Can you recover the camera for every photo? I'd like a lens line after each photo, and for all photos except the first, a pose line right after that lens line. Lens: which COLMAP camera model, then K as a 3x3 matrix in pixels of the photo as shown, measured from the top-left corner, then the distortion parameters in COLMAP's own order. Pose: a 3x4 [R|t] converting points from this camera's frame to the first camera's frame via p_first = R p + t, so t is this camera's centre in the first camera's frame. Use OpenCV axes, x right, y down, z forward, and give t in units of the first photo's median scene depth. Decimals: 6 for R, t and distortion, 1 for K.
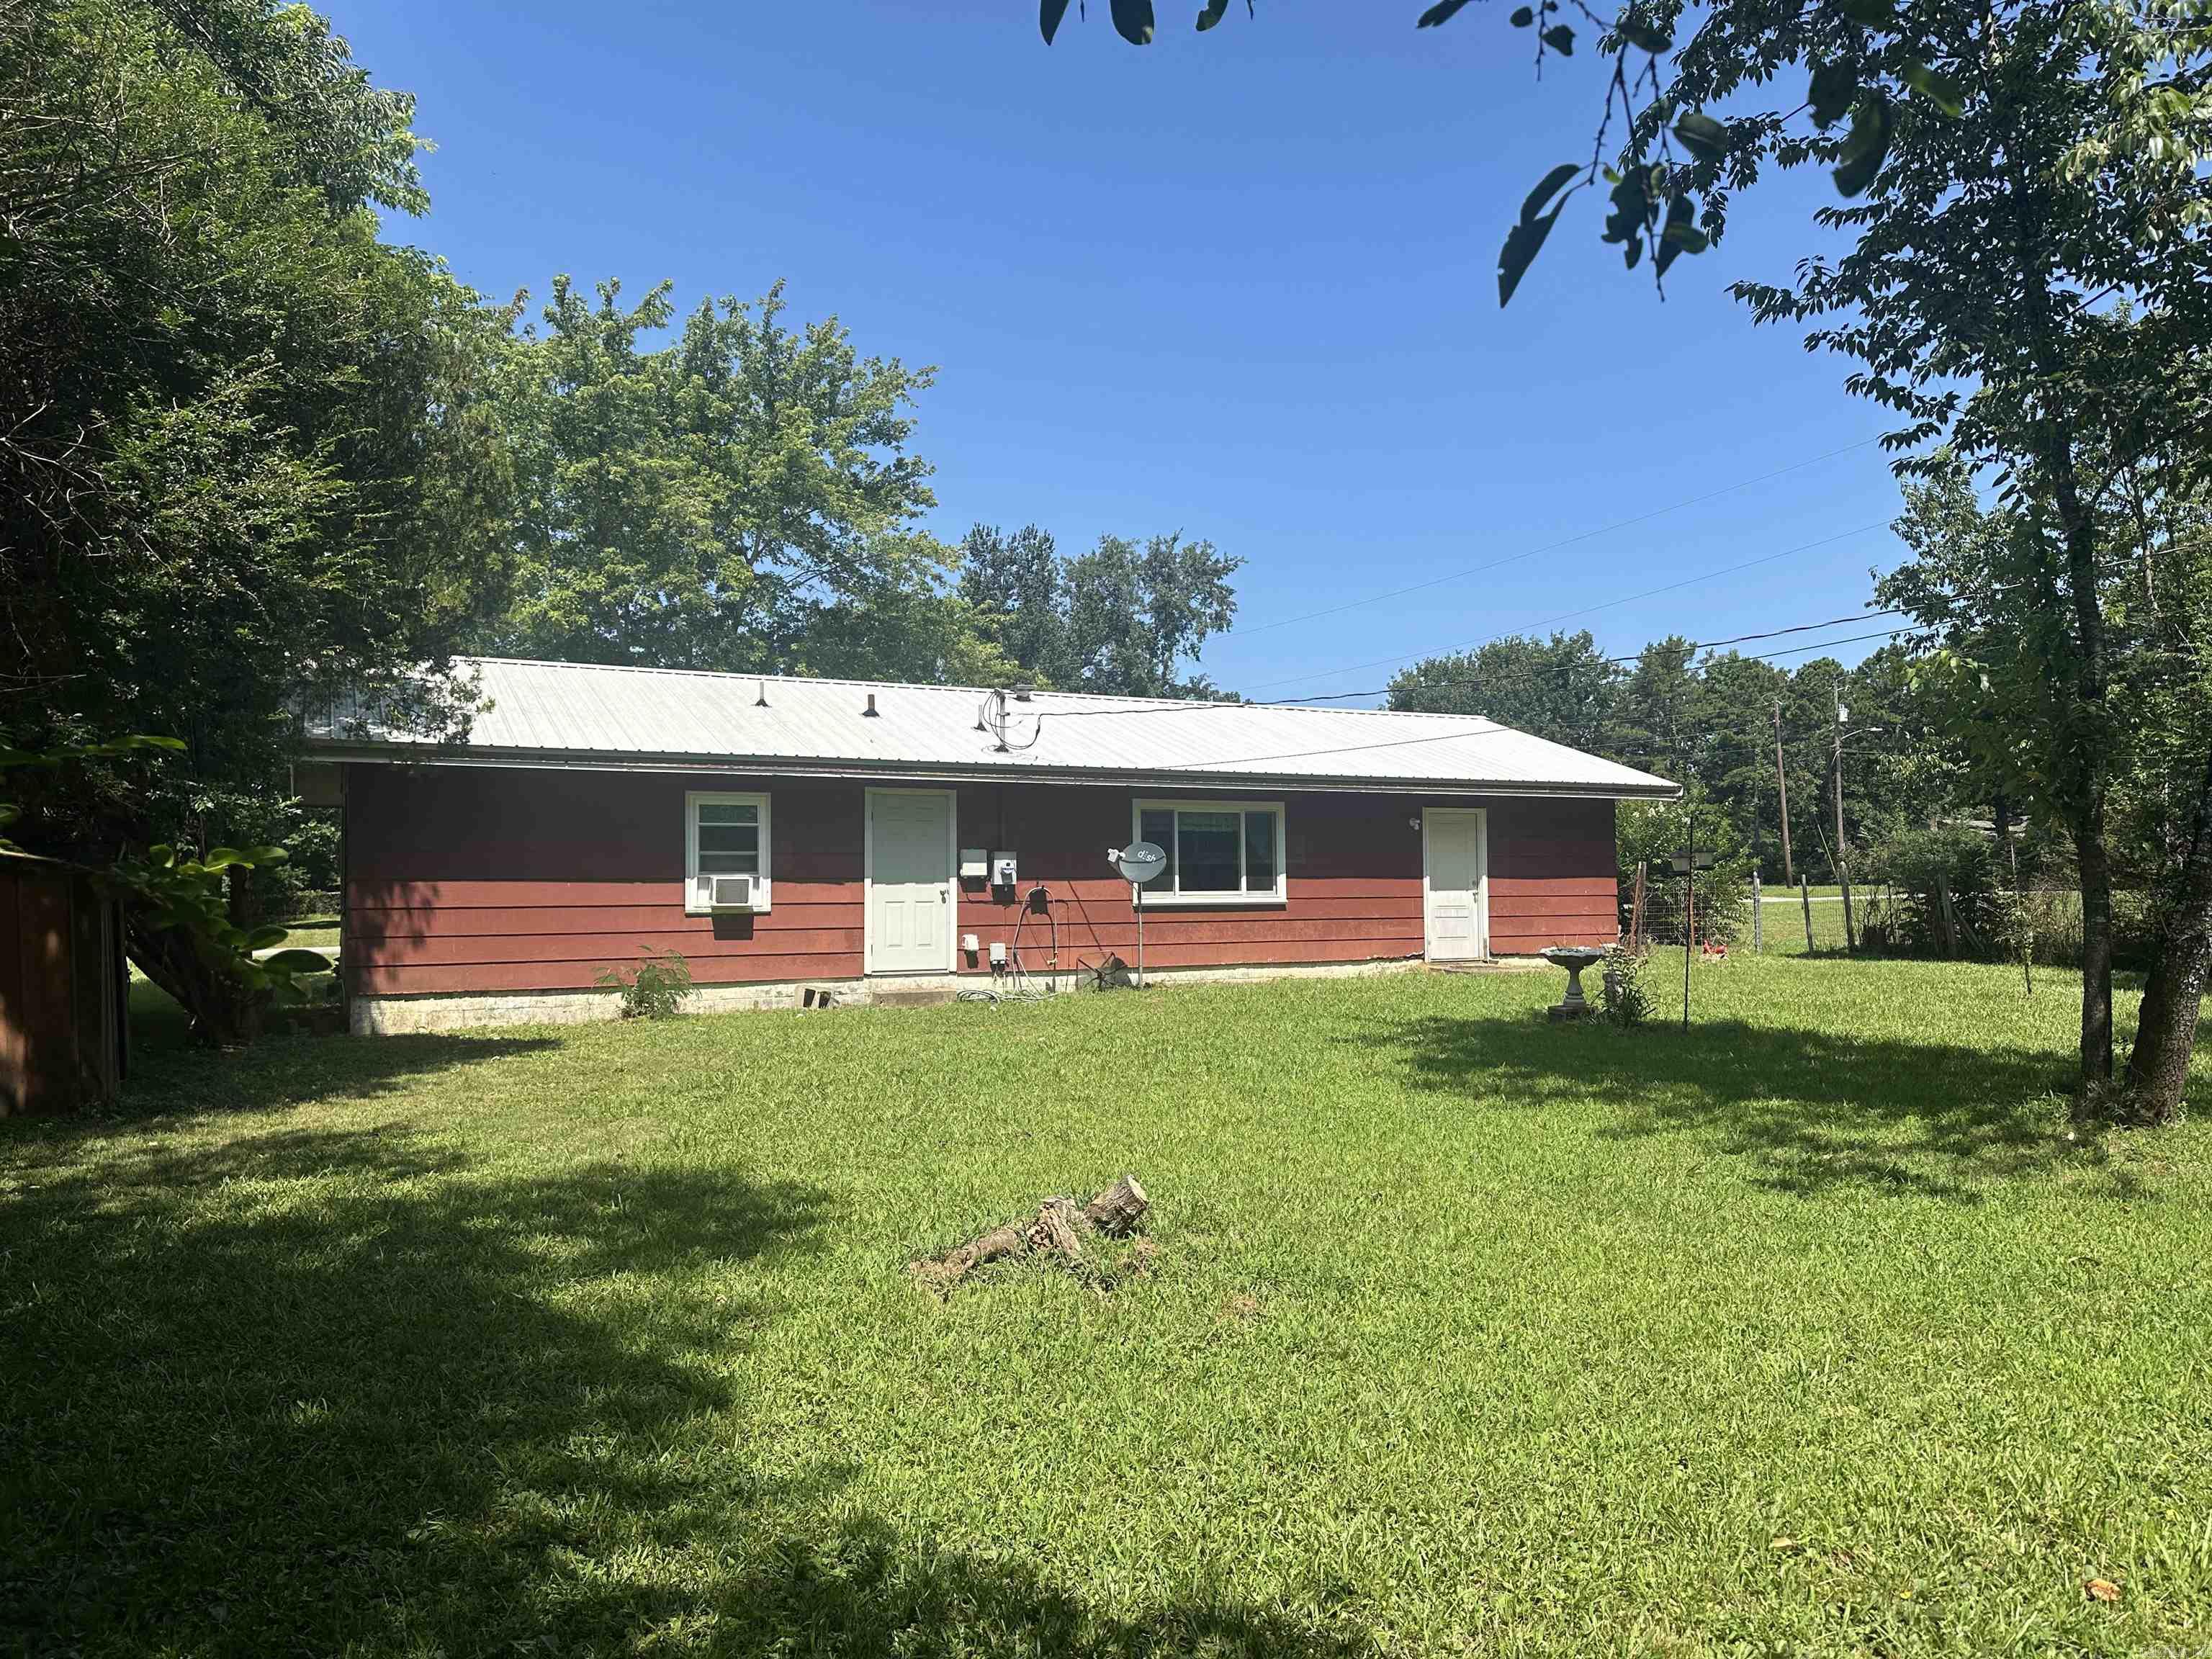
lens RADIAL K [[1571.5, 0, 1111.7], [0, 1571.5, 823.7], [0, 0, 1]] dist [0.074201, -0.095132]
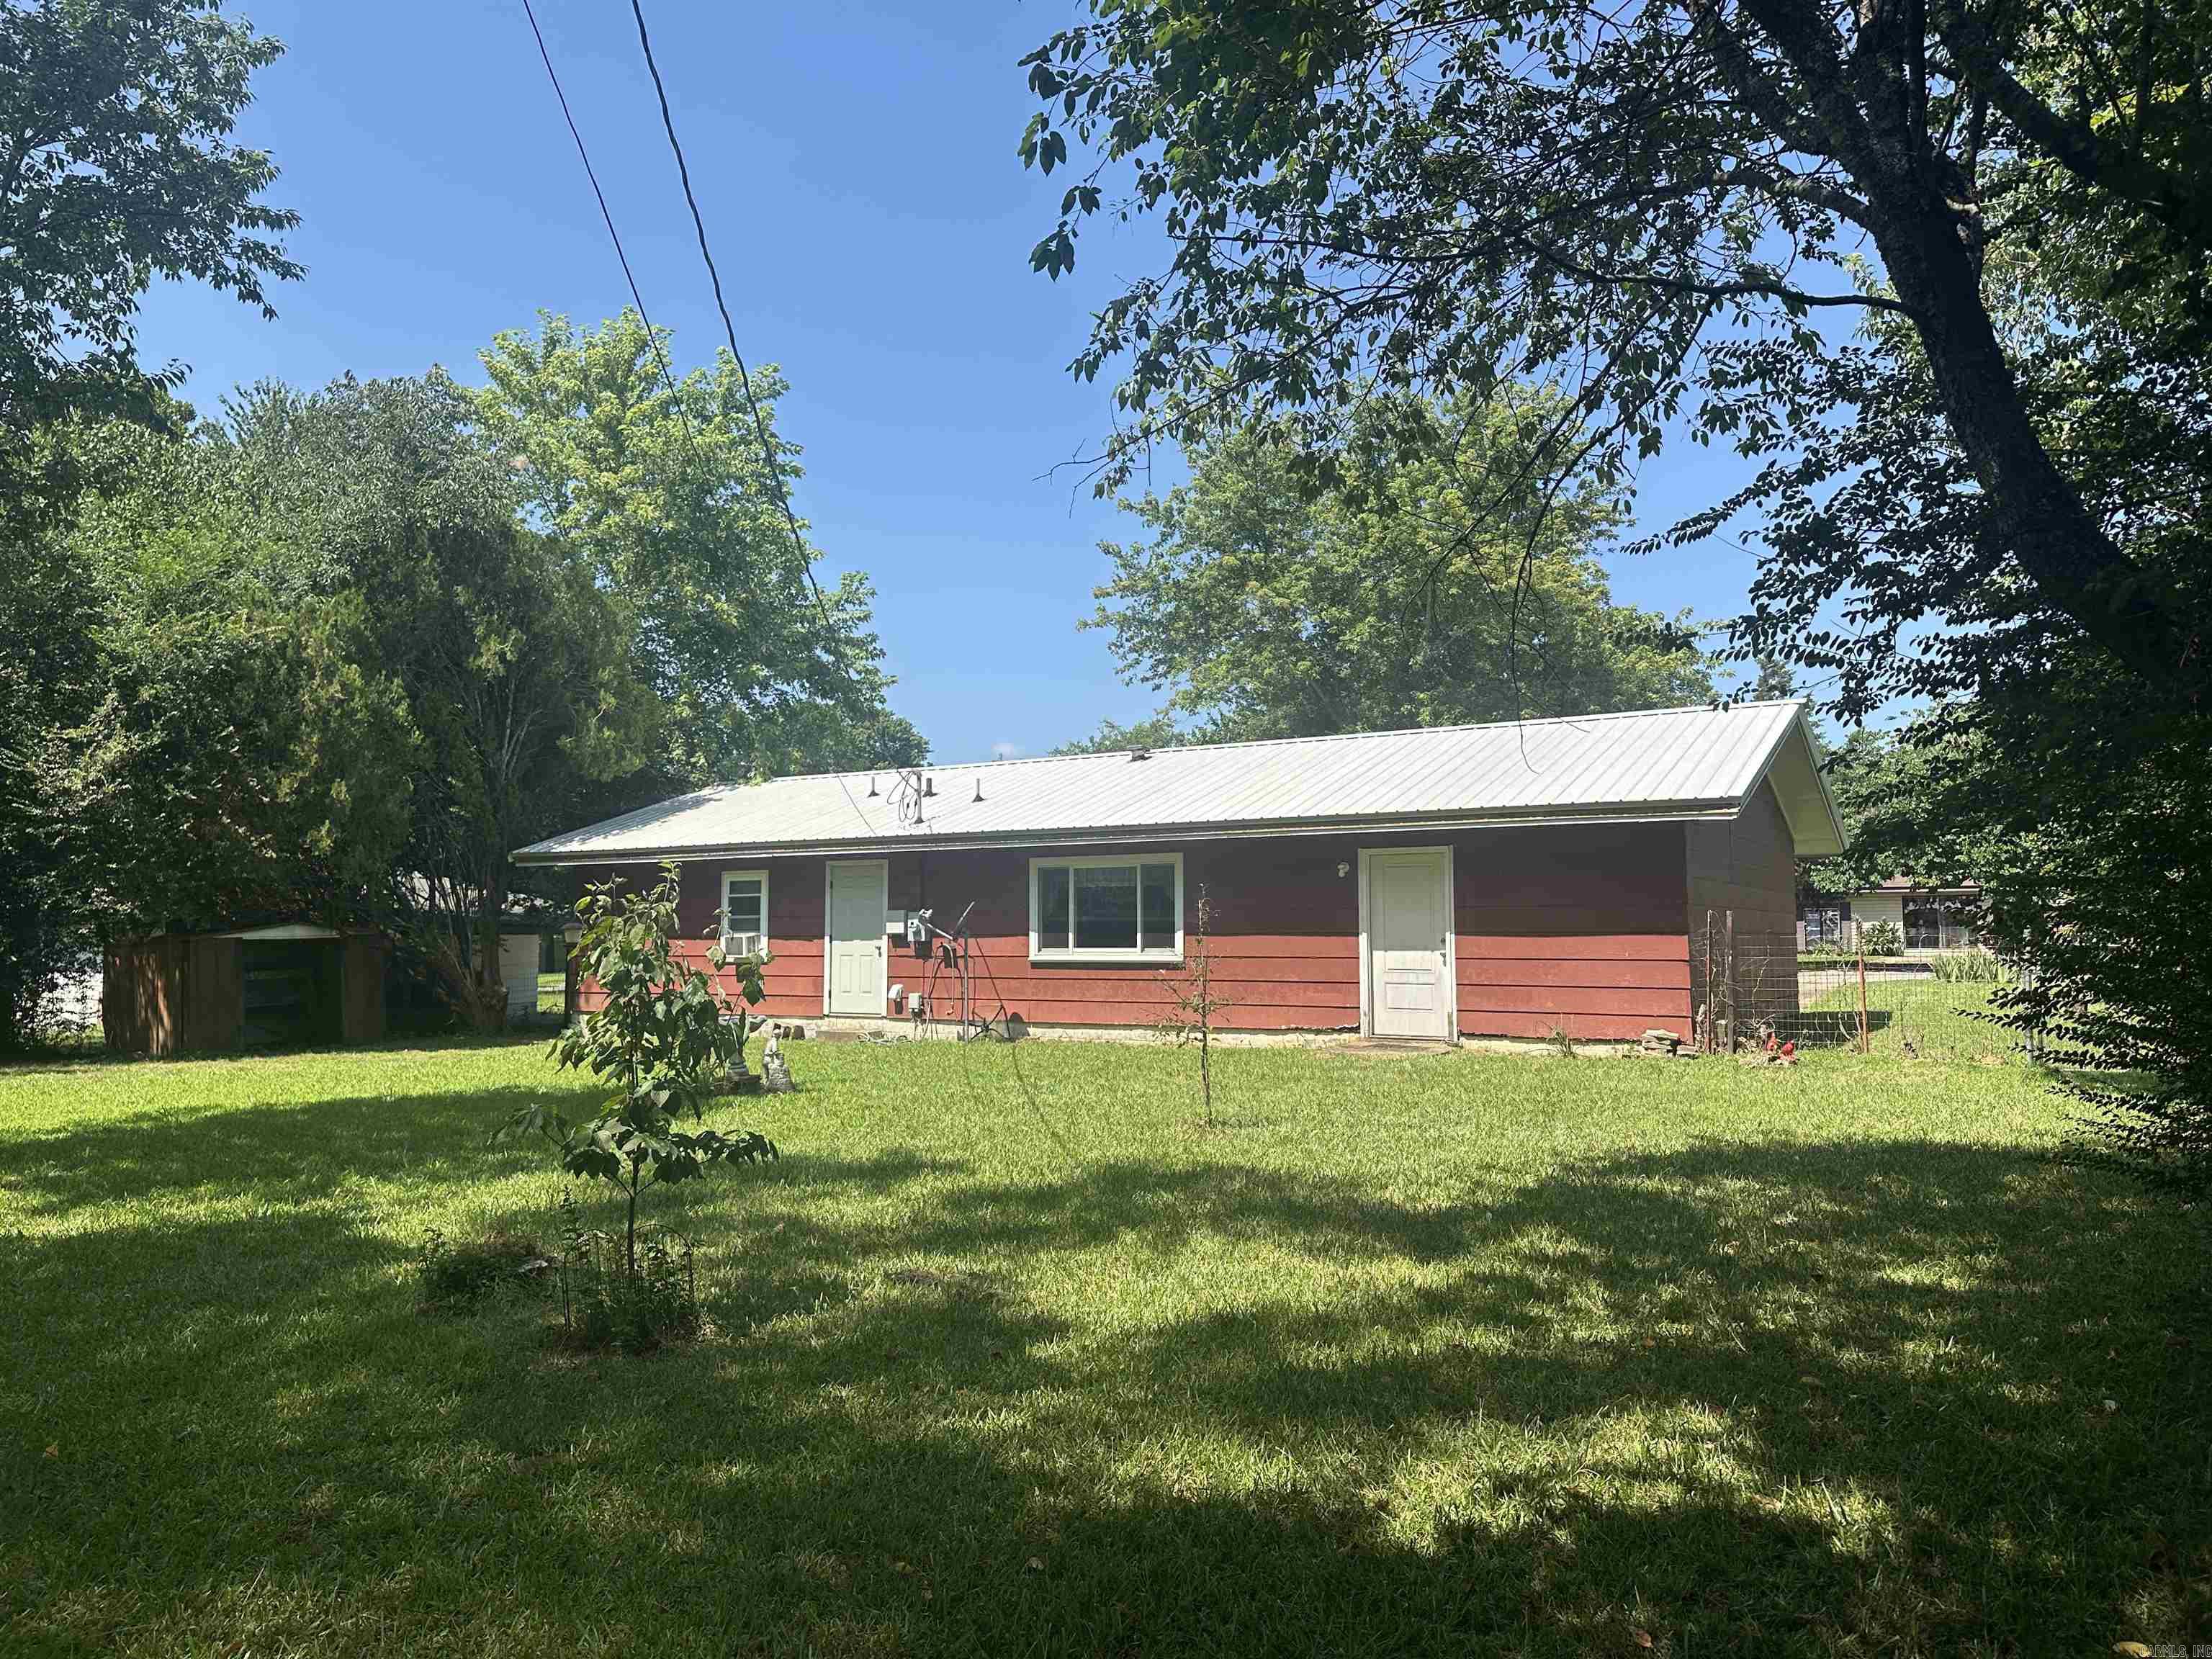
lens RADIAL K [[1571.5, 0, 1087.4], [0, 1571.5, 824.7], [0, 0, 1]] dist [0.074201, -0.095132]
pose [[0.506451, -0.055717, -0.860467, 0.958258], [0.037974, 0.998383, -0.042297, 0.007424], [0.861432, -0.011254, 0.507748, 0.526046]]
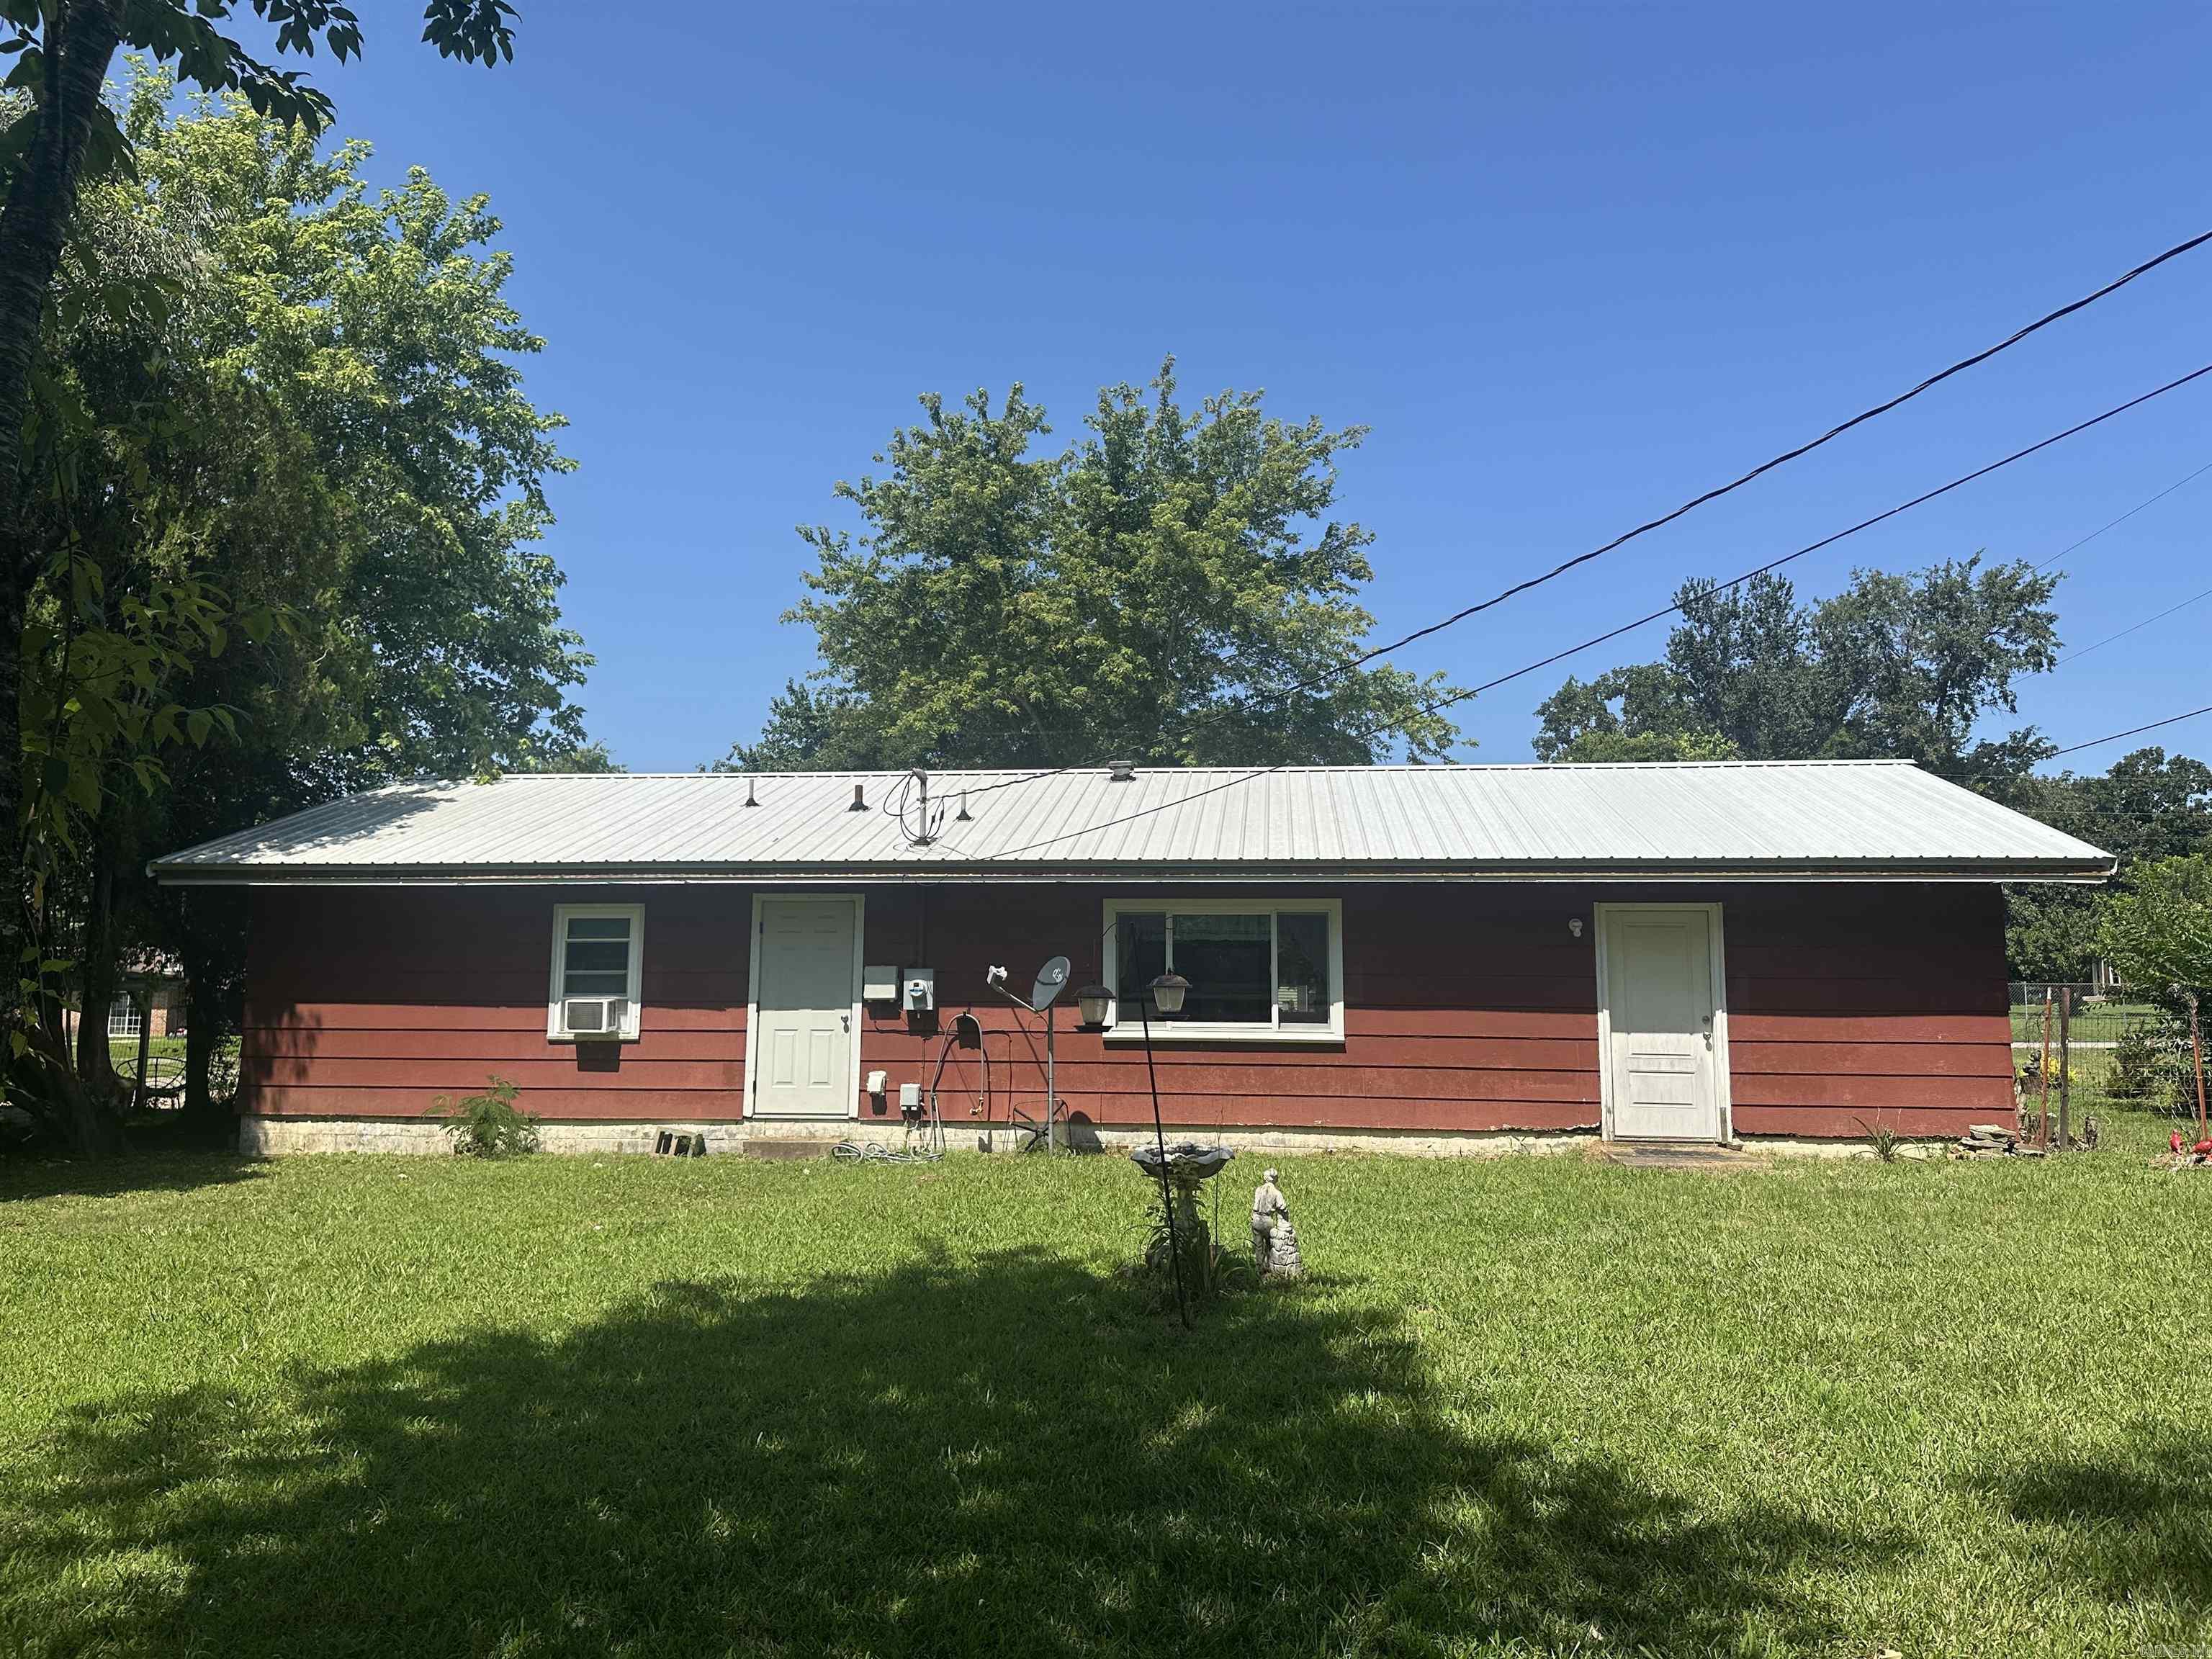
lens RADIAL K [[1571.5, 0, 1096.8], [0, 1571.5, 784.8], [0, 0, 1]] dist [0.074201, -0.095132]
pose [[0.827963, -0.061541, -0.557396, 0.458207], [0.012267, 0.995710, -0.091712, -0.001420], [0.560649, 0.069096, 0.825166, 0.373442]]
